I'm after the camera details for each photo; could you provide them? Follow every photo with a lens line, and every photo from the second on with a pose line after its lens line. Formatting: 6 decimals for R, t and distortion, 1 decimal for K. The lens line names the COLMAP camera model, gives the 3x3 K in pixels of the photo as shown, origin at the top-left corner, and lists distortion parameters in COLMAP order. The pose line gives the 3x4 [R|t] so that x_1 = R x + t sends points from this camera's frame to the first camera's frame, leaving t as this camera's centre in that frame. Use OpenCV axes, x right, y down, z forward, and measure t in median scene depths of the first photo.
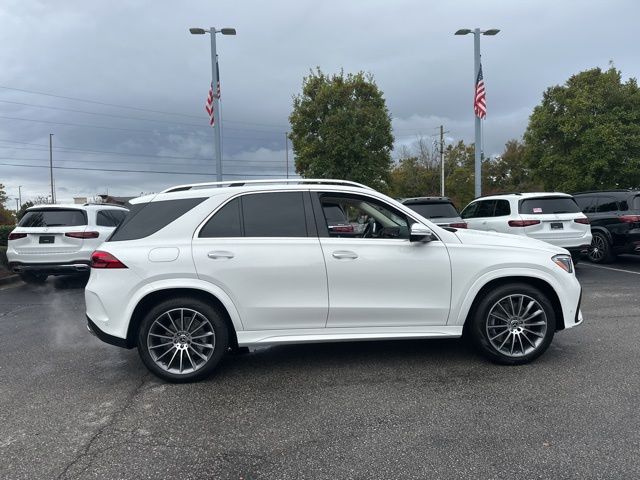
lens RADIAL K [[449.3, 0, 324.6], [0, 449.3, 248.7], [0, 0, 1]] dist [0.030226, -0.027984]
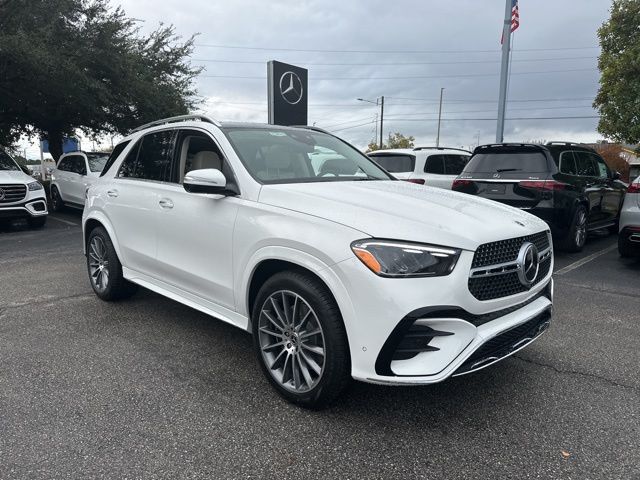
lens RADIAL K [[460.8, 0, 317.2], [0, 460.8, 250.8], [0, 0, 1]] dist [0.041619, -0.033468]
pose [[0.624748, 0.154341, -0.765421, 1.281615], [-0.073640, 0.987547, 0.139025, -0.057848], [0.777346, -0.030489, 0.628333, 0.899255]]
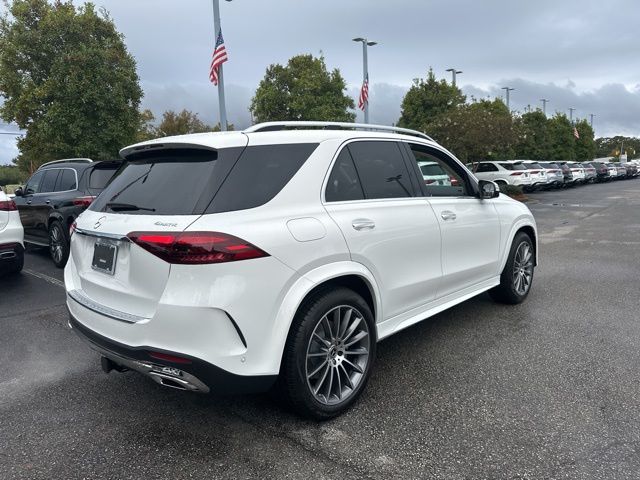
lens RADIAL K [[449.3, 0, 325.3], [0, 449.3, 243.7], [0, 0, 1]] dist [0.030226, -0.027984]
pose [[0.724713, -0.092970, 0.682750, -1.039630], [0.058809, 0.995586, 0.073145, -0.014609], [-0.686536, -0.012857, 0.726982, 0.703529]]
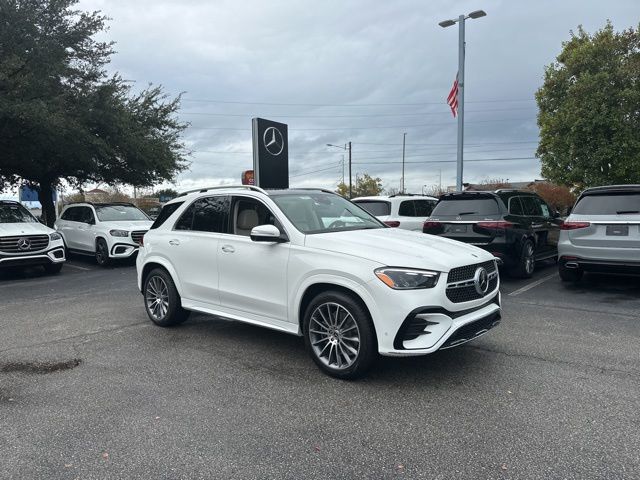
lens RADIAL K [[460.8, 0, 316.5], [0, 460.8, 243.7], [0, 0, 1]] dist [0.041619, -0.033468]
pose [[0.674656, 0.059422, -0.735736, 1.546704], [-0.048562, 0.998168, 0.036087, -0.077753], [0.736533, 0.011383, 0.676306, 0.451160]]
